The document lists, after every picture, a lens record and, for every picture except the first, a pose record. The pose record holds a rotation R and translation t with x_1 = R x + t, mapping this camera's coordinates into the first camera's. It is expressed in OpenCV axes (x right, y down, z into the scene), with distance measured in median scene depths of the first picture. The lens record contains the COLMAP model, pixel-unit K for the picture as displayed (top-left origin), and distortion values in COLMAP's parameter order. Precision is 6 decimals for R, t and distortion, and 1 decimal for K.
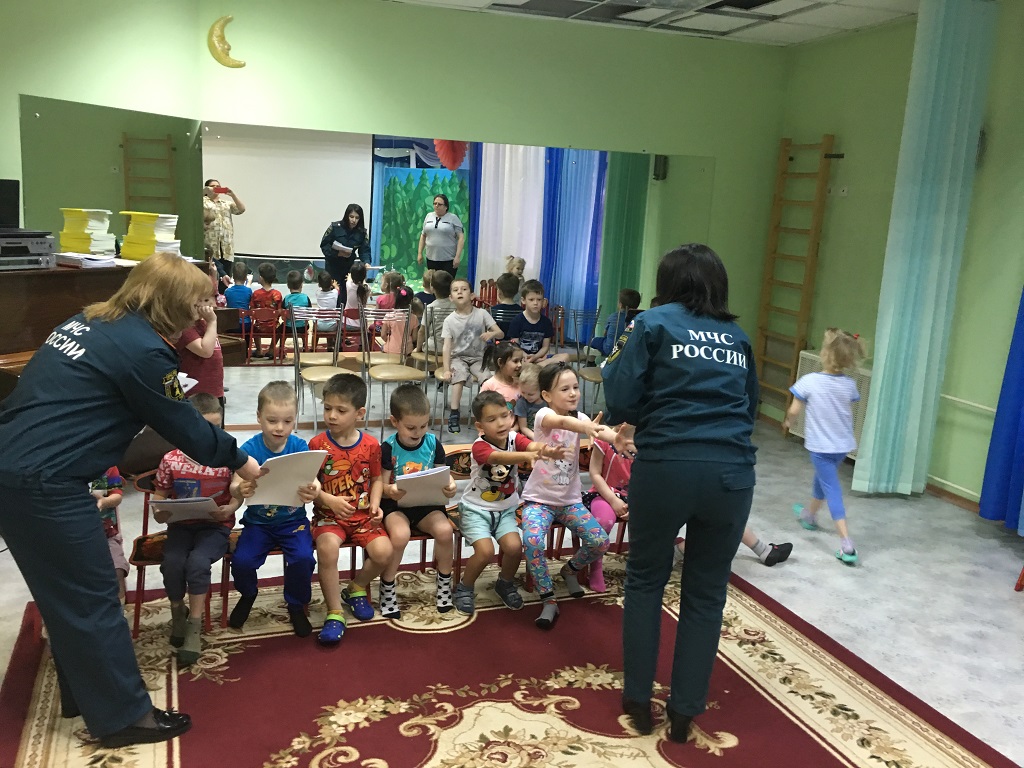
lens RADIAL K [[872.0, 0, 498.8], [0, 872.0, 382.6], [0, 0, 1]] dist [0.092560, -0.139517]
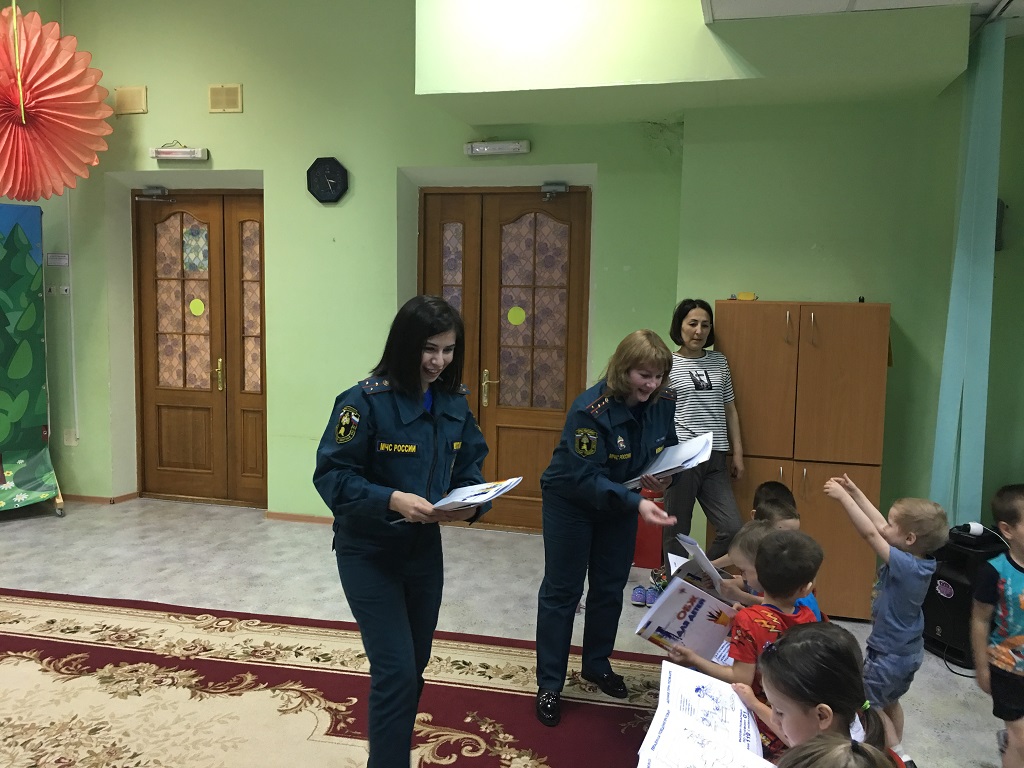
lens RADIAL K [[872.0, 0, 498.8], [0, 872.0, 382.6], [0, 0, 1]] dist [0.092560, -0.139517]
pose [[-0.546775, 0.033372, -0.836614, 0.431974], [-0.213553, 0.960599, 0.177887, -0.150855], [0.809587, 0.275926, -0.518106, 0.830607]]
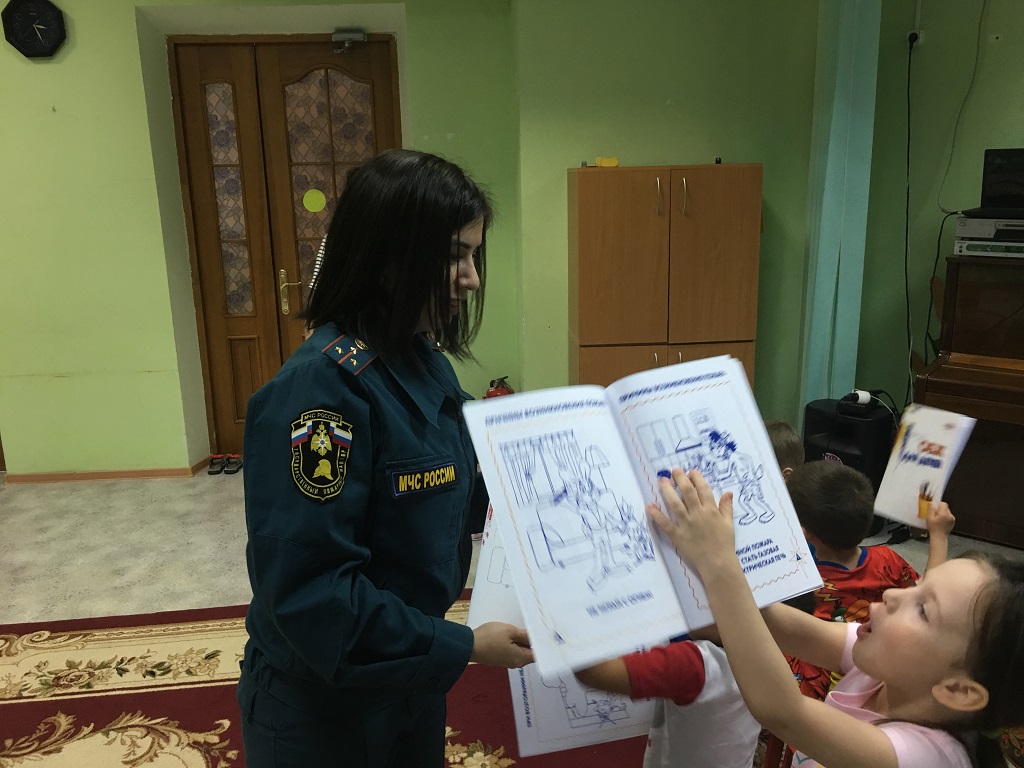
lens RADIAL K [[872.0, 0, 498.8], [0, 872.0, 382.6], [0, 0, 1]] dist [0.092560, -0.139517]
pose [[-0.254666, 0.189641, -0.948252, 0.337480], [-0.183671, 0.953247, 0.239968, -0.111250], [0.949426, 0.235278, -0.207929, 0.655475]]
